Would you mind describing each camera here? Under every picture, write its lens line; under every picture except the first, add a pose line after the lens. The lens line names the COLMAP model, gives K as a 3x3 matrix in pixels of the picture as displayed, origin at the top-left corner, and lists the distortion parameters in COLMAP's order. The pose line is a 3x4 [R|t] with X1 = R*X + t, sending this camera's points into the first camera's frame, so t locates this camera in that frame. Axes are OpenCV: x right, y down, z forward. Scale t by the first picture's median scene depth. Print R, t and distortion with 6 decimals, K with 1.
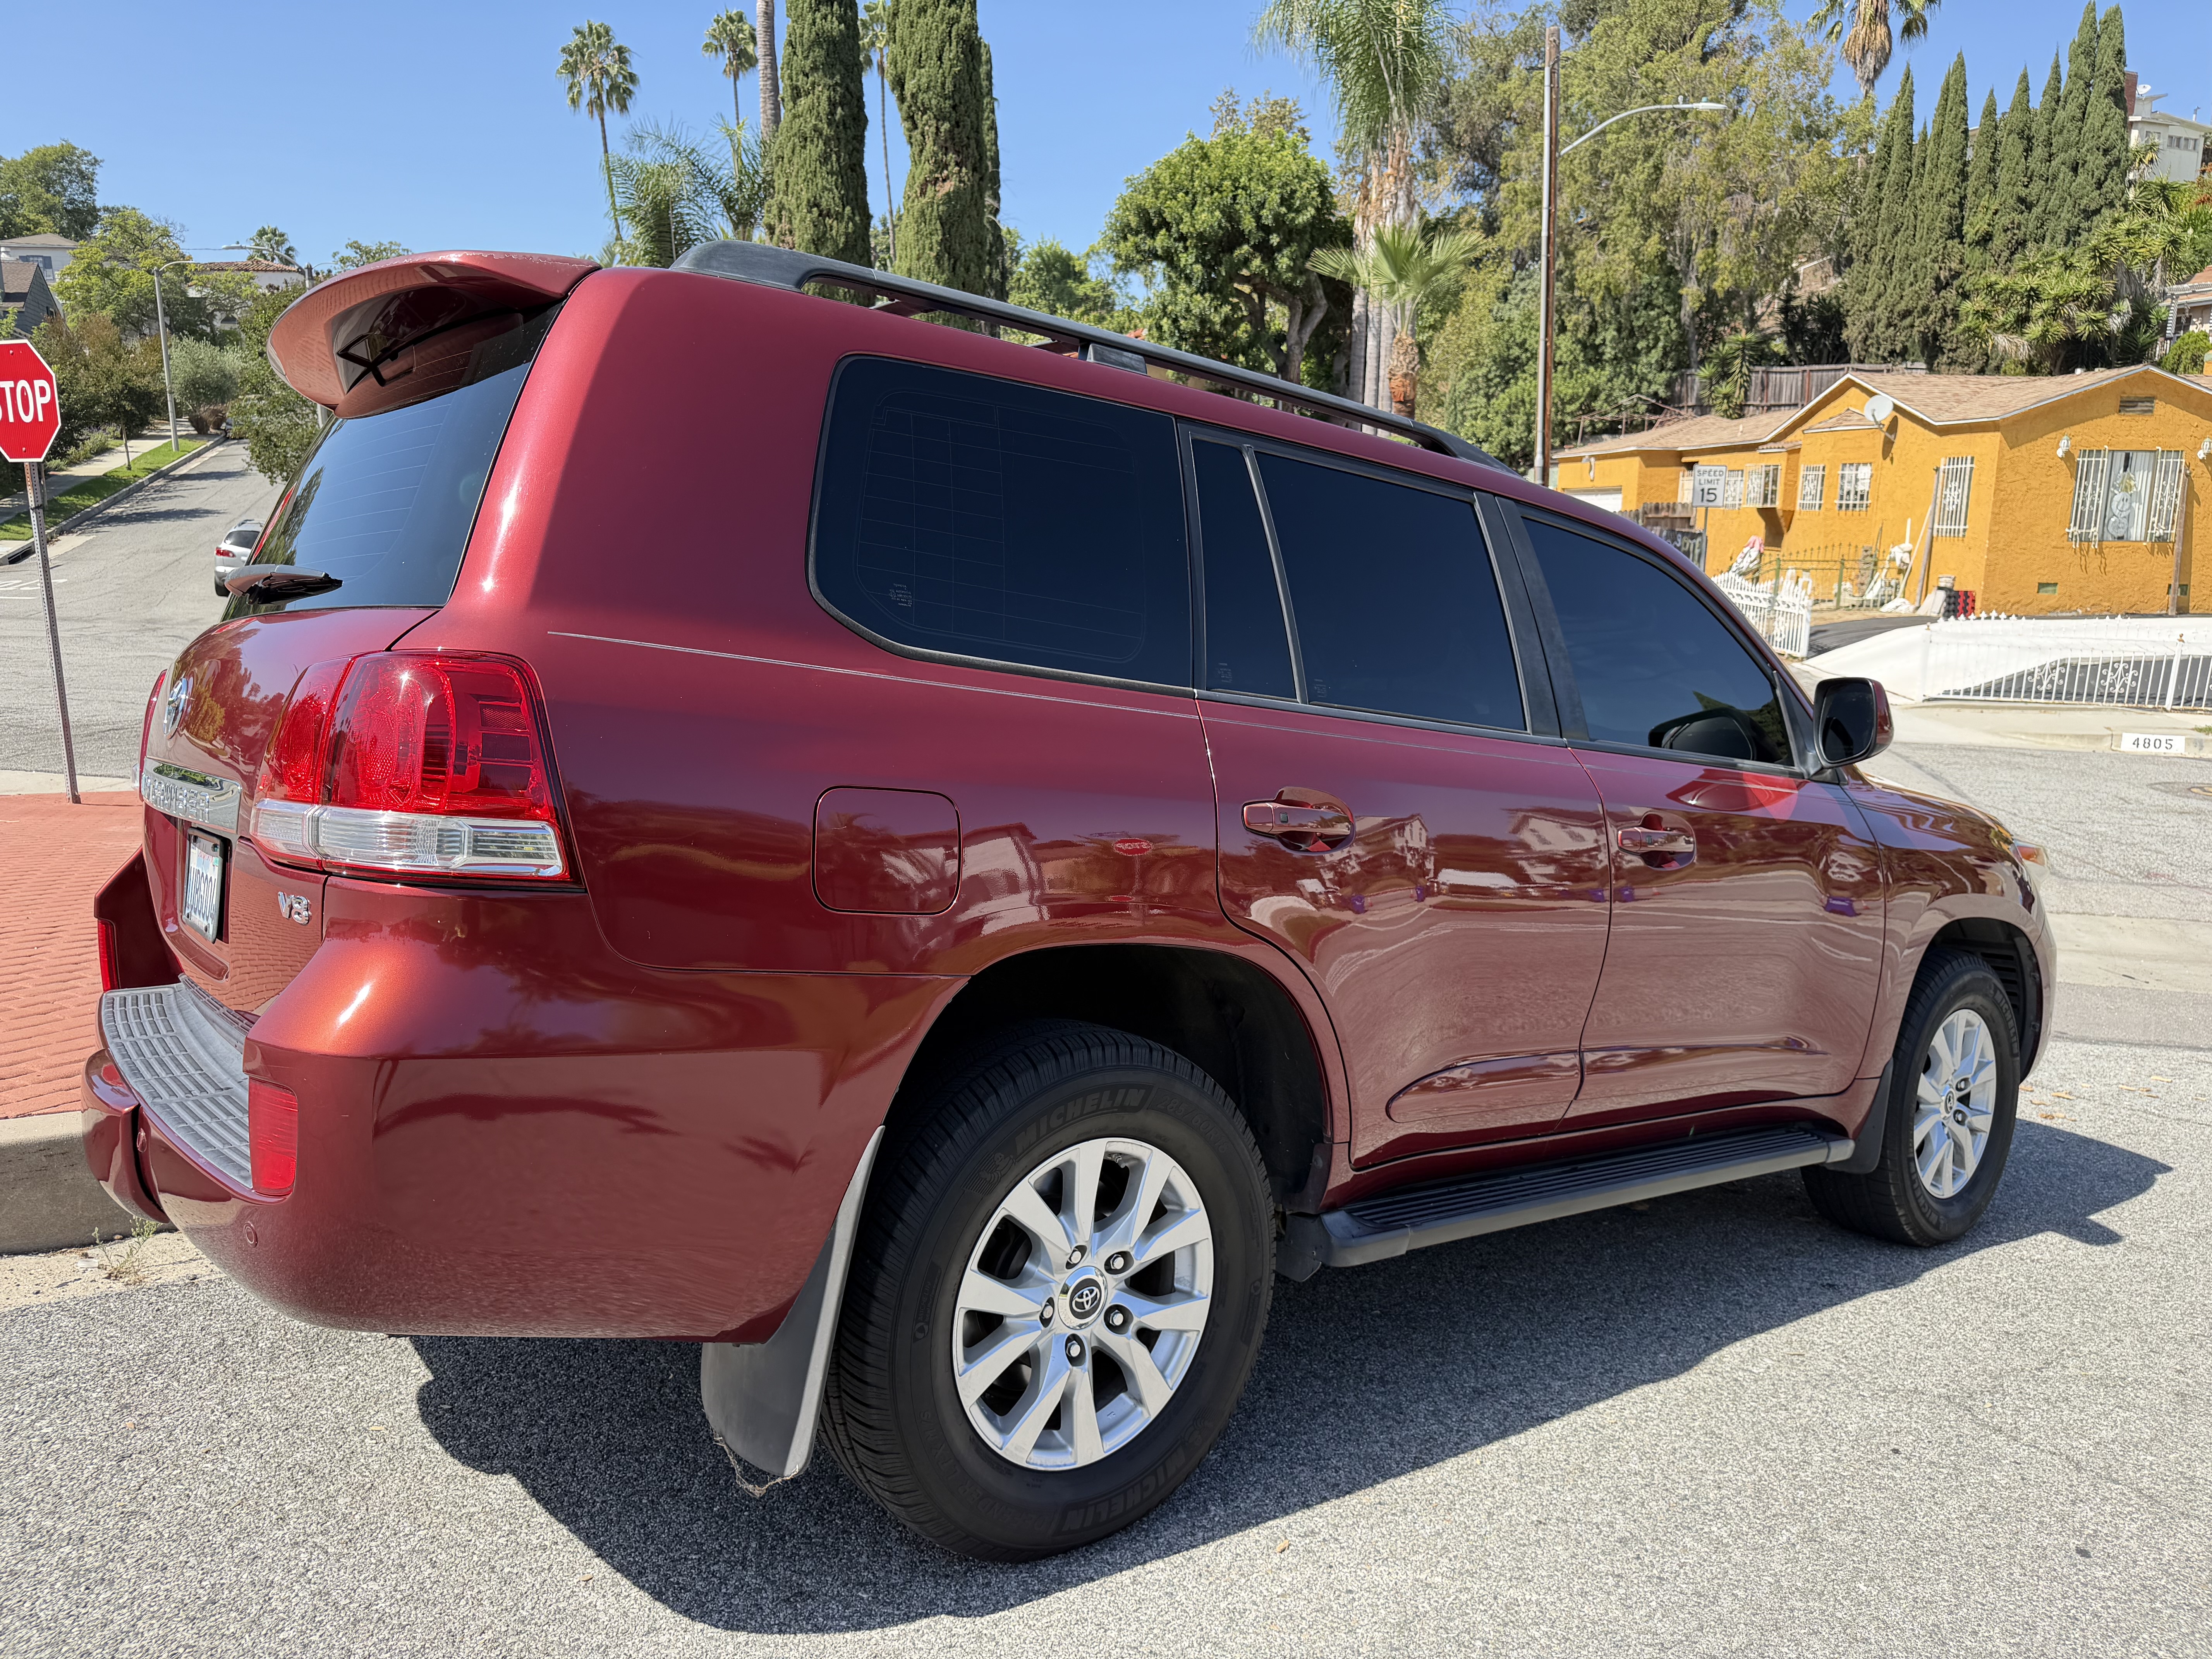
lens RADIAL K [[1547.5, 0, 1095.0], [0, 1547.5, 816.5], [0, 0, 1]] dist [0.006350, -0.010425]
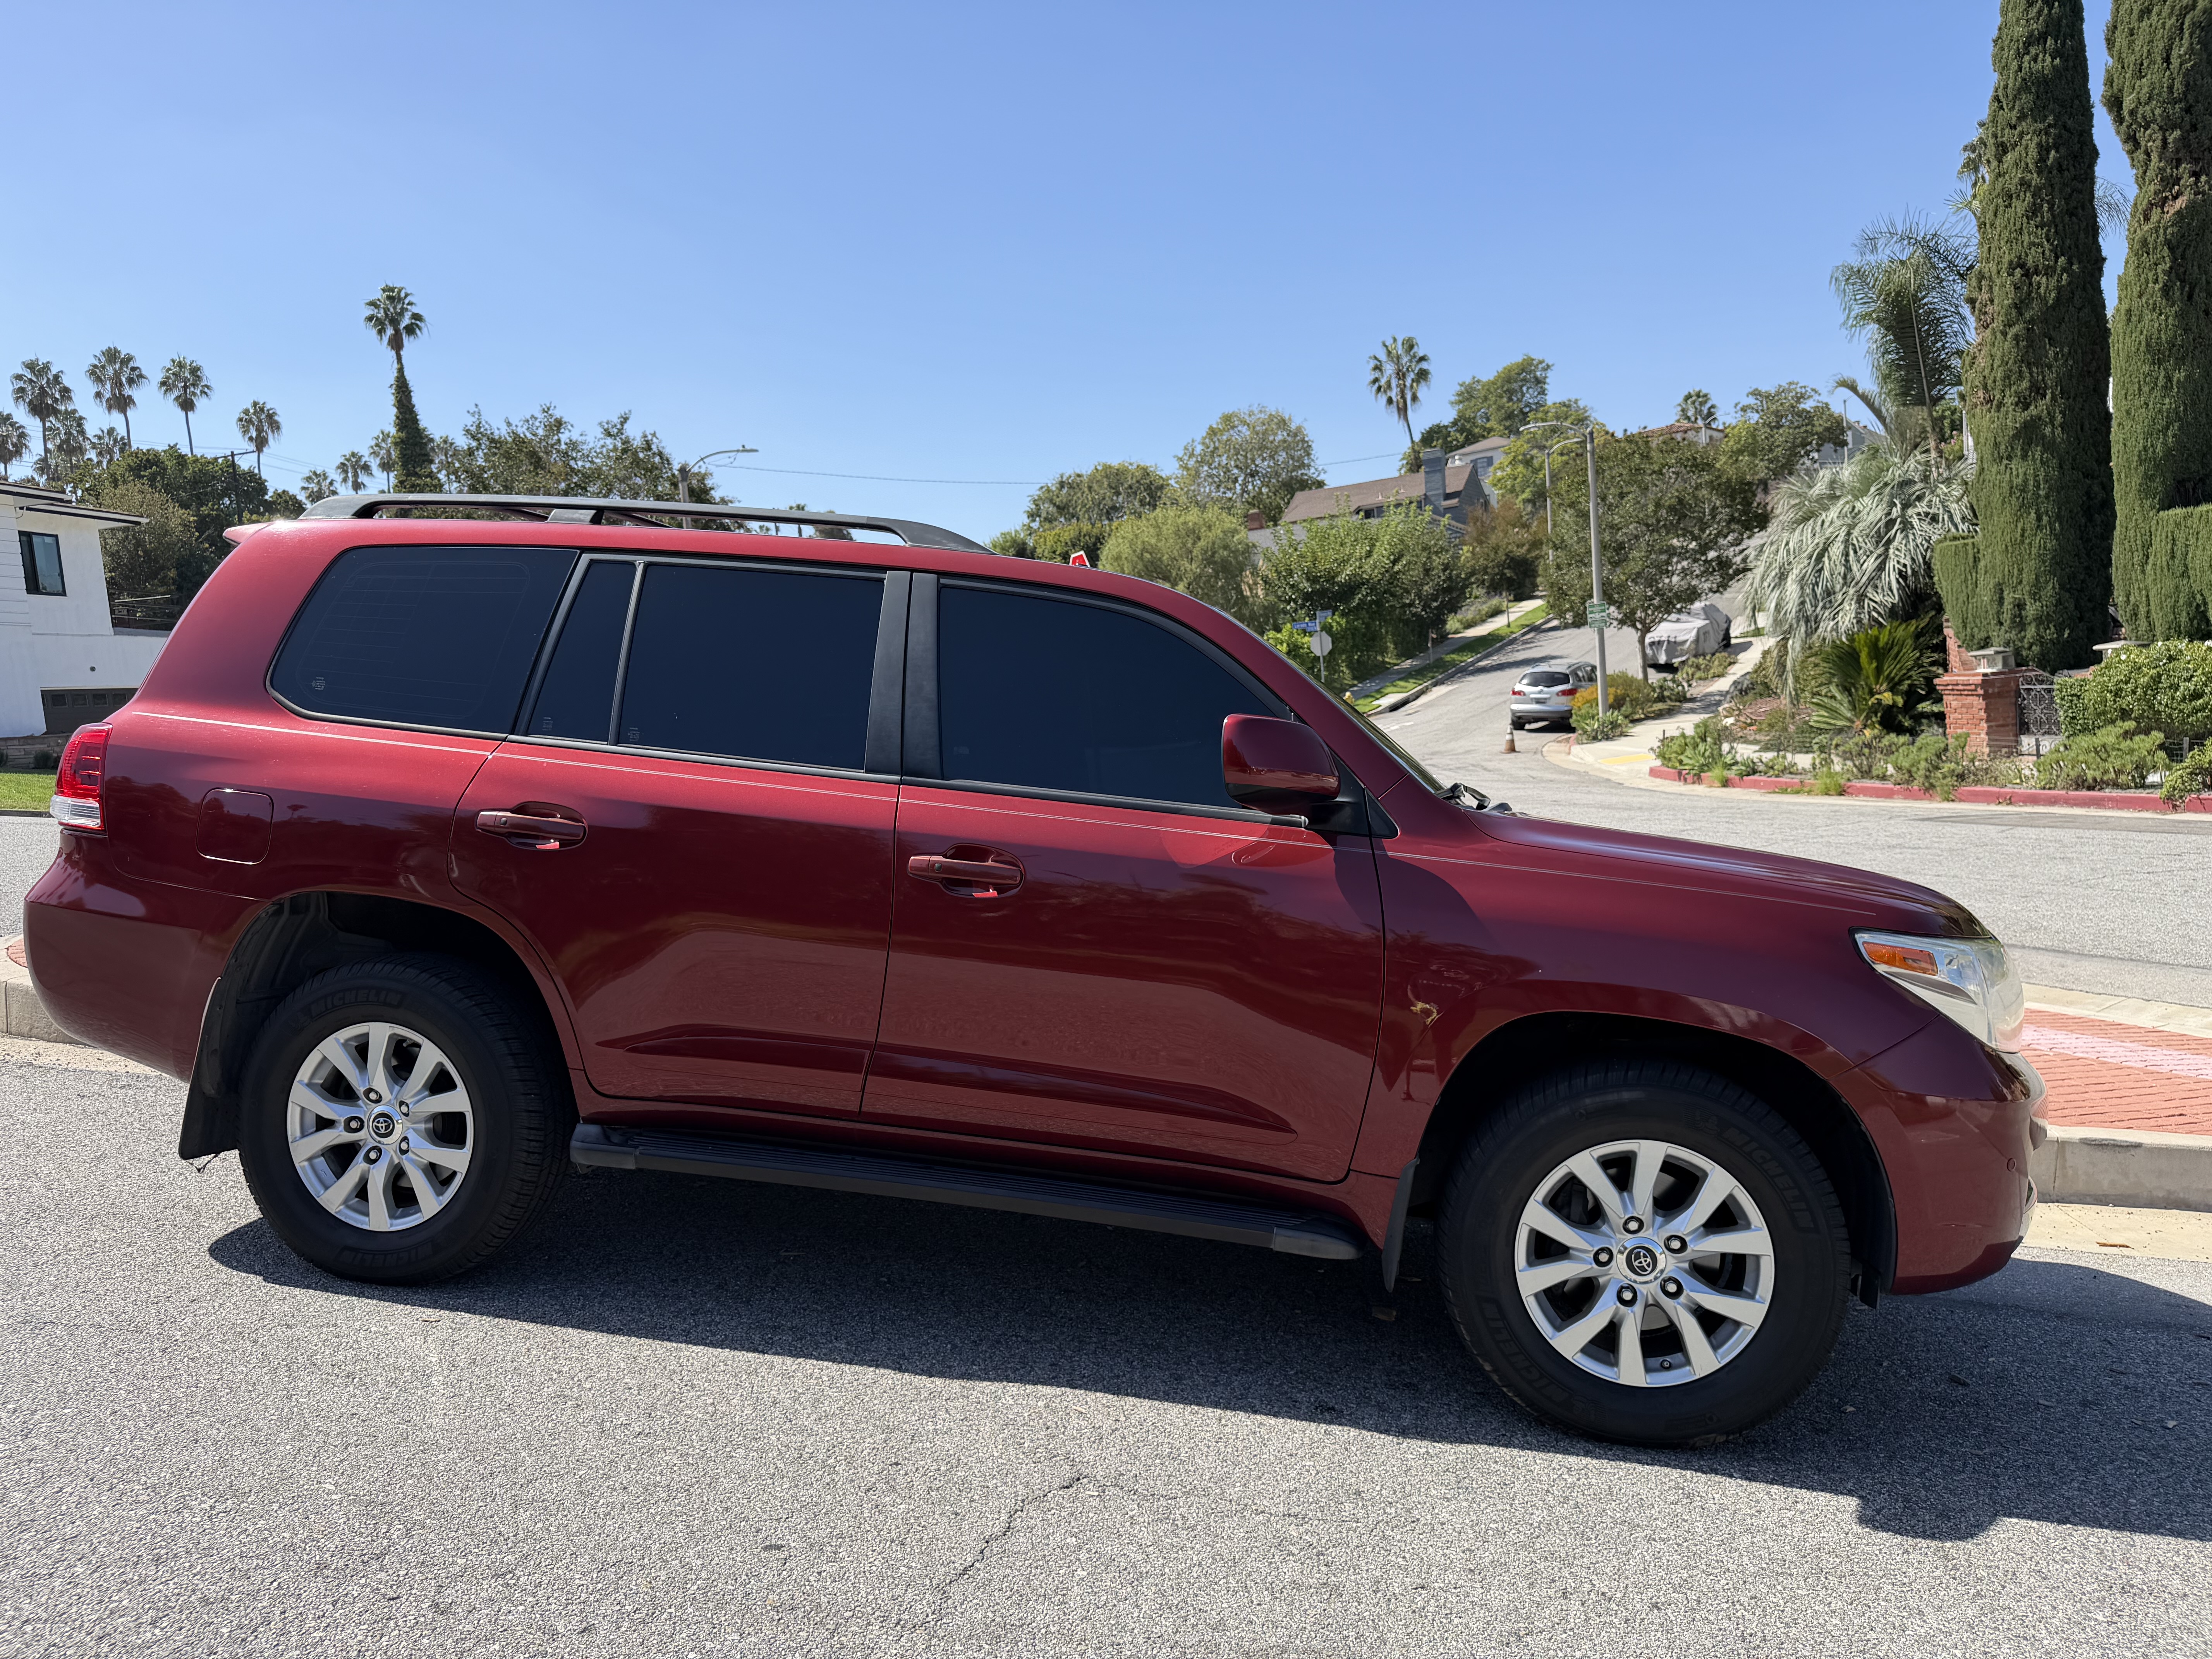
lens RADIAL K [[1547.5, 0, 1095.0], [0, 1547.5, 816.5], [0, 0, 1]] dist [0.006350, -0.010425]
pose [[0.663130, -0.002631, -0.748500, 0.139976], [-0.058973, 0.996702, -0.055751, 0.003524], [0.746177, 0.081111, 0.660788, 0.039479]]
